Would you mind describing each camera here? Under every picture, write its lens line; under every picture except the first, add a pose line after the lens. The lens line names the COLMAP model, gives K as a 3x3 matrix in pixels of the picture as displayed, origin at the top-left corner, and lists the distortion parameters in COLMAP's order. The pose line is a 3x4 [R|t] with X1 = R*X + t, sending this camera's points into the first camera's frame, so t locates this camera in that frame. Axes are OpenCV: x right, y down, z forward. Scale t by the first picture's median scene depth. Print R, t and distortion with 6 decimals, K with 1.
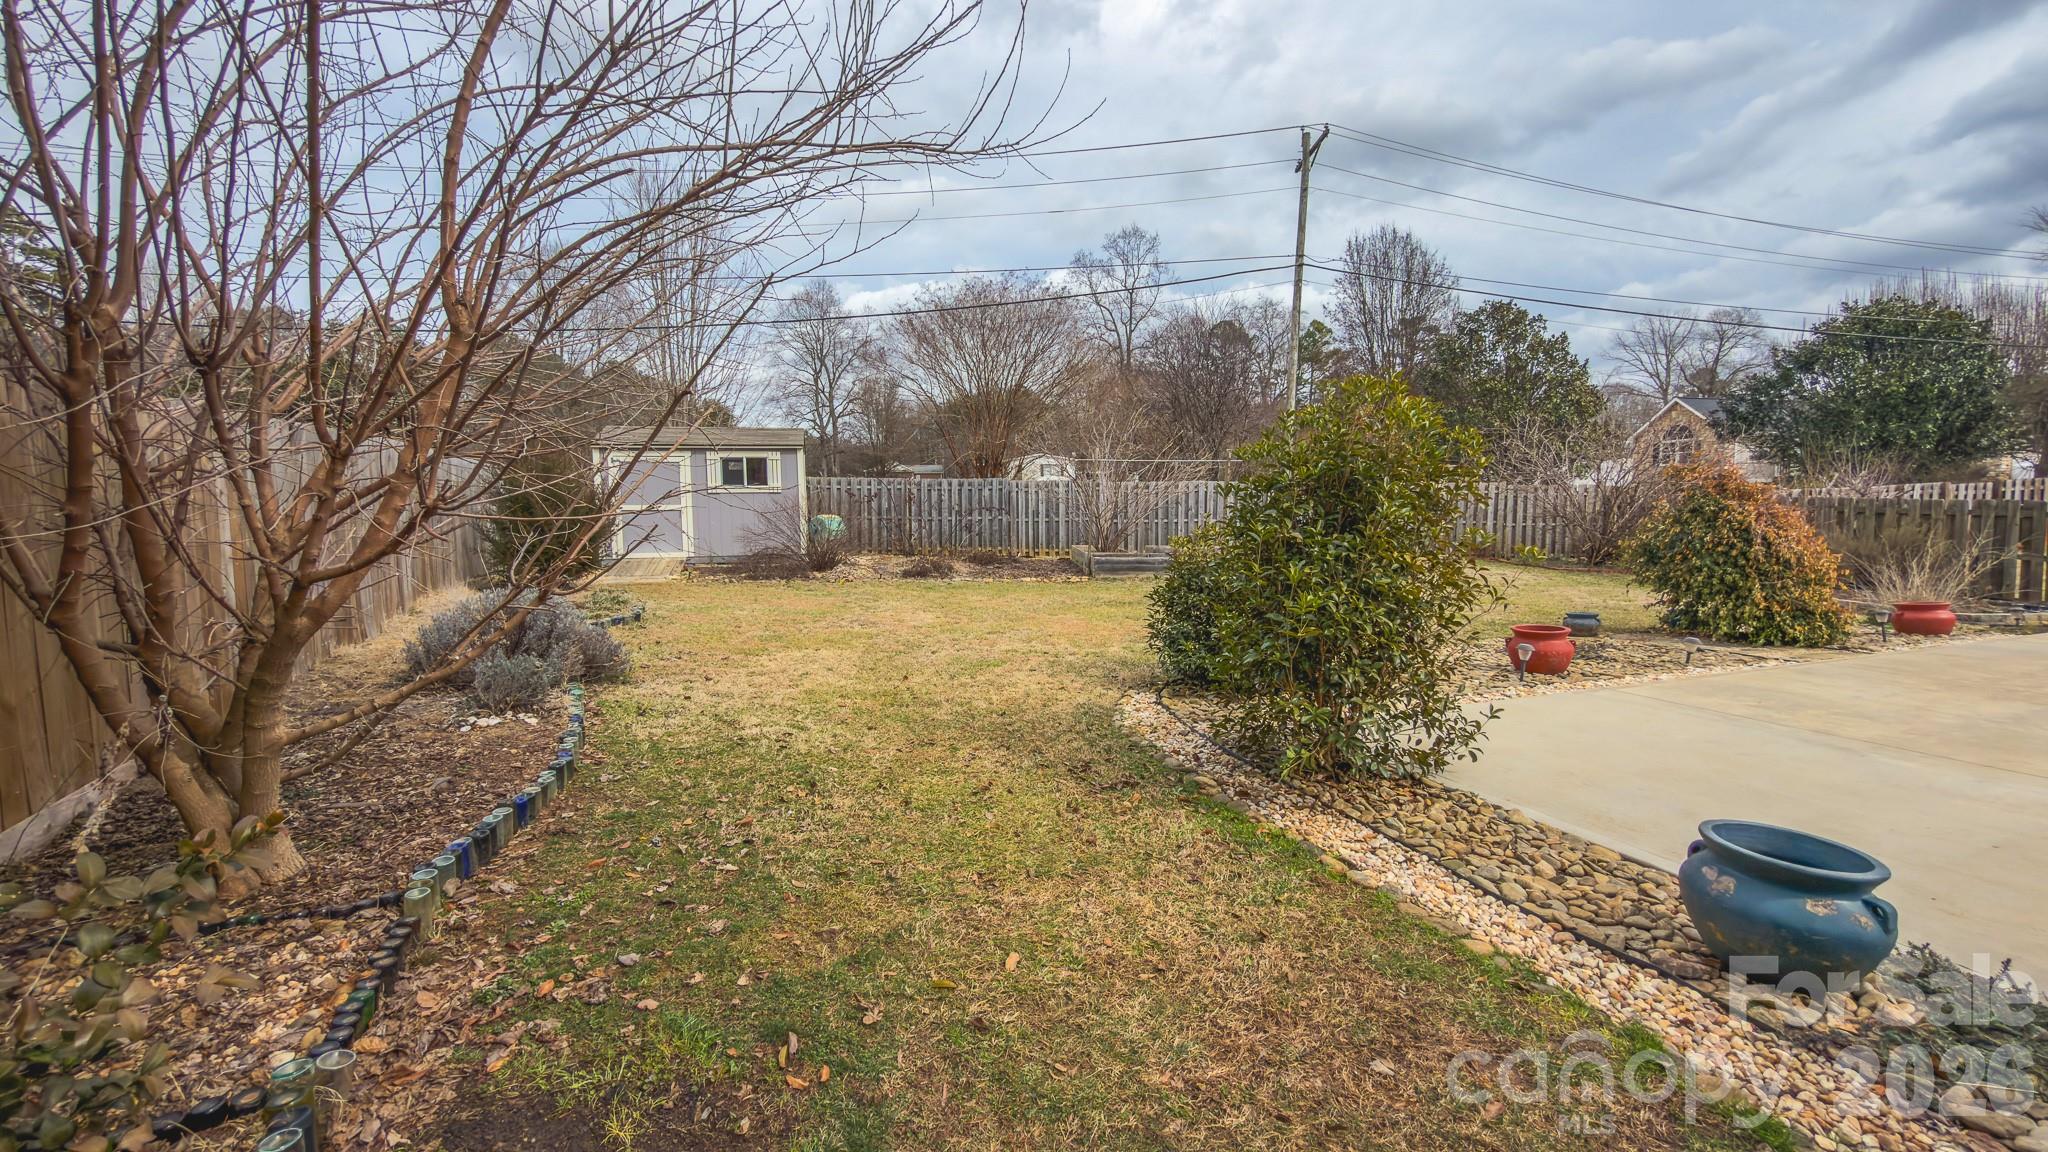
lens RADIAL K [[841.9, 0, 1024.0], [0, 841.9, 576.0], [0, 0, 1]] dist [0.002010, -0.000132]
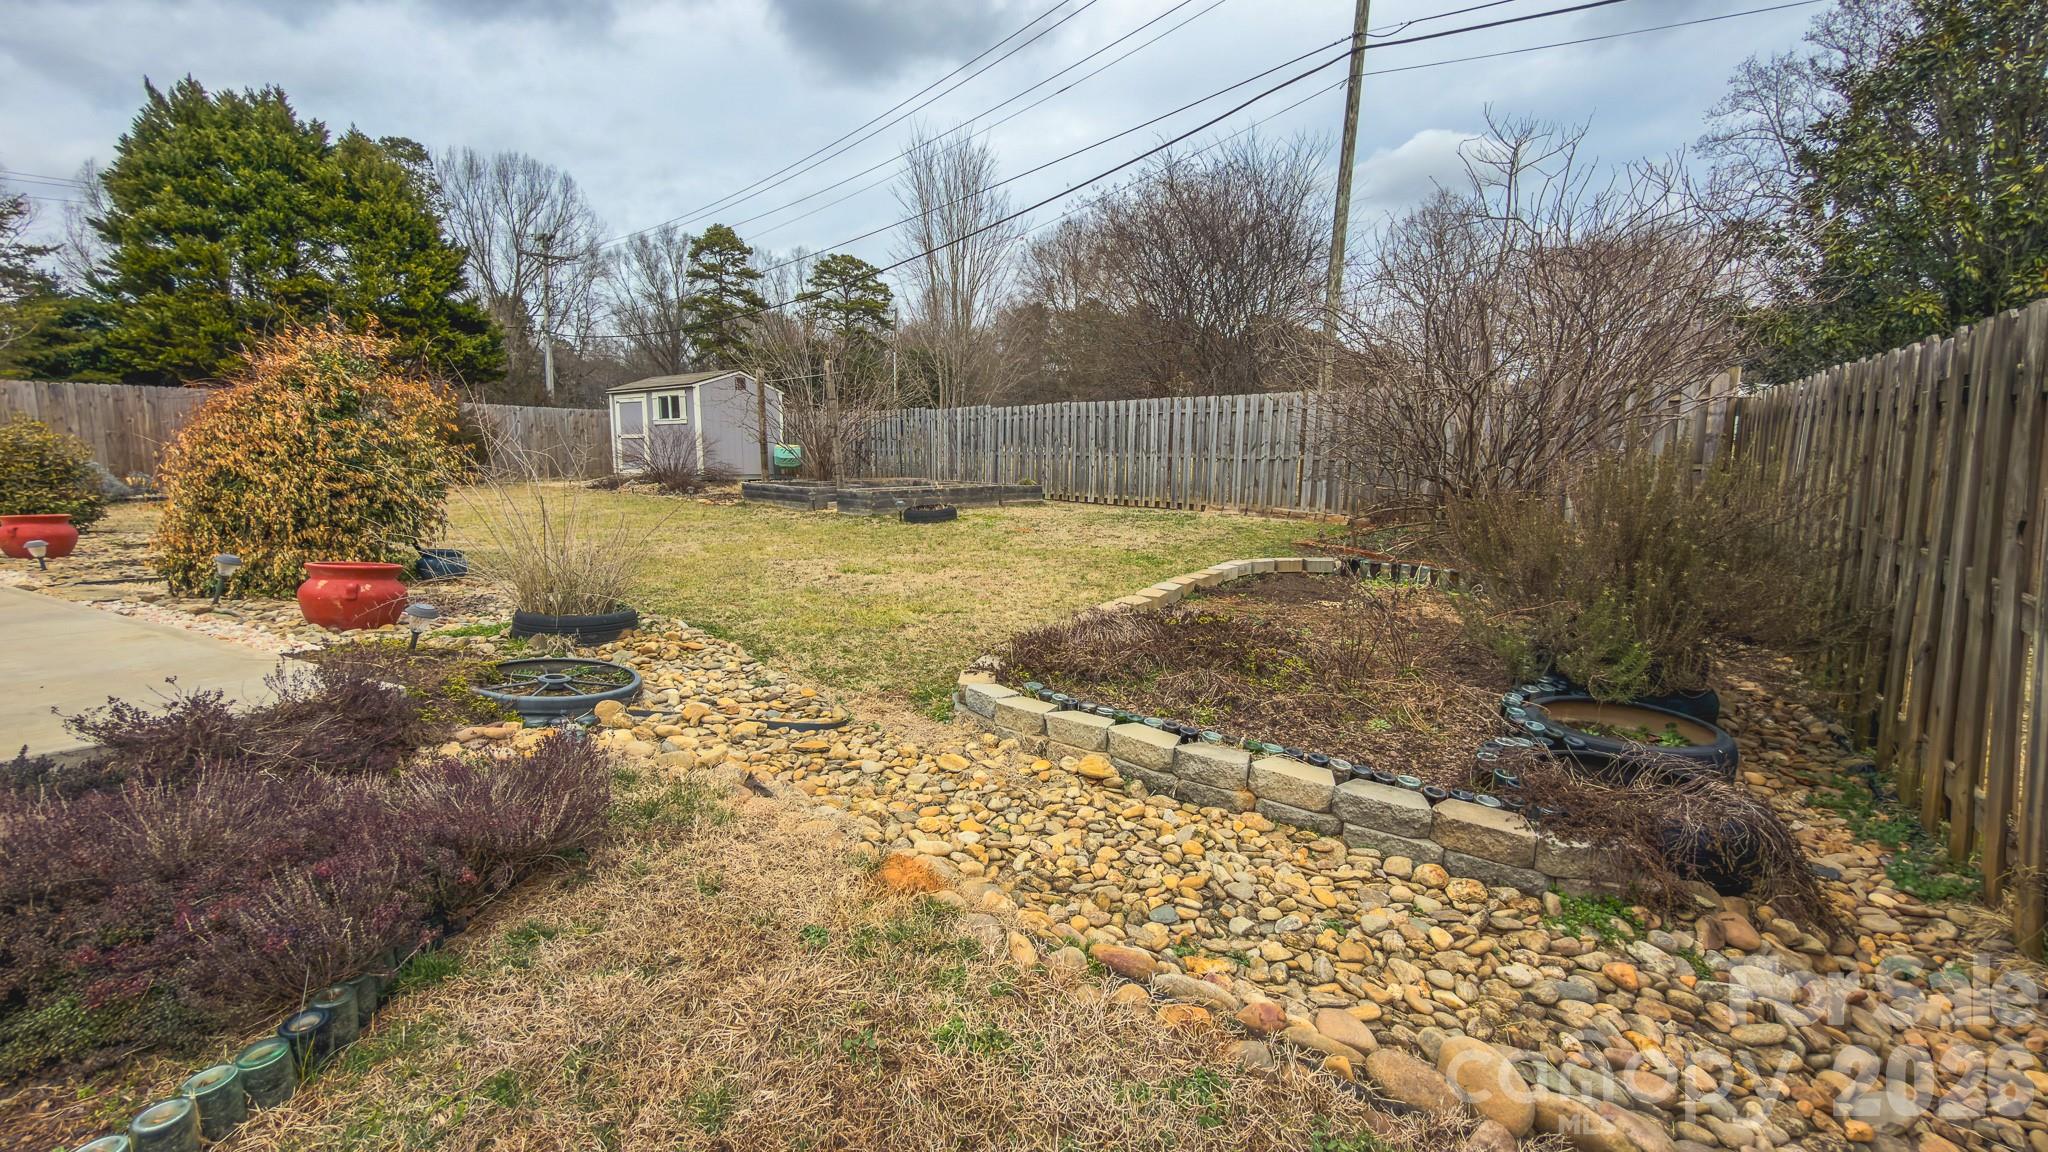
lens RADIAL K [[841.9, 0, 1024.0], [0, 841.9, 576.0], [0, 0, 1]] dist [0.002010, -0.000132]
pose [[0.657584, 0.114167, -0.744681, 0.962816], [-0.074373, 0.993460, 0.086633, -0.022251], [0.749702, -0.001585, 0.661774, 0.562701]]
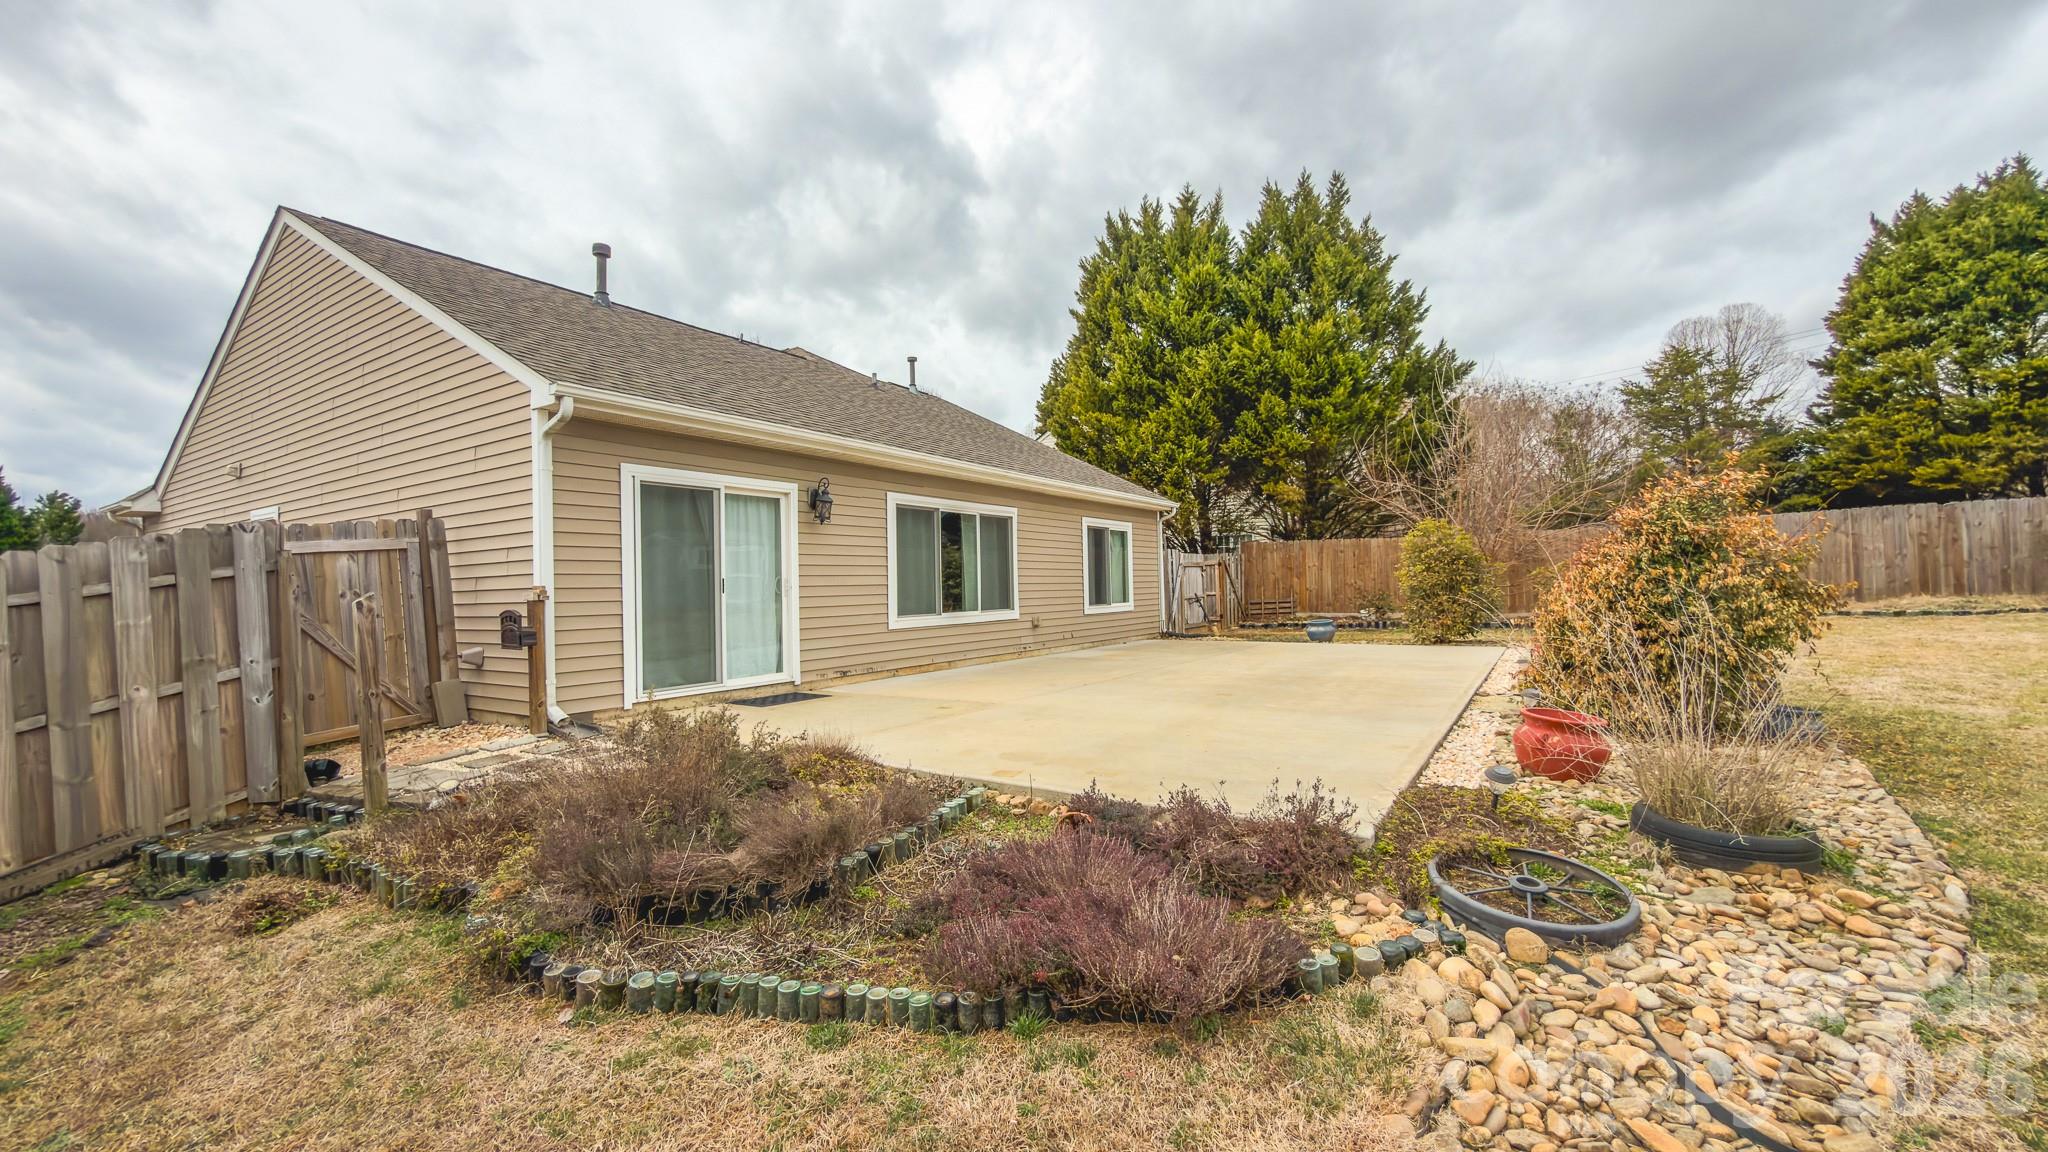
lens RADIAL K [[816.4, 0, 1027.7], [0, 816.4, 571.9], [0, 0, 1]] dist [0.002193, -0.000080]
pose [[-0.790759, 0.021392, -0.611753, 0.927520], [-0.013342, 0.998549, 0.052164, -0.047294], [0.611982, 0.049411, -0.789327, 0.688928]]
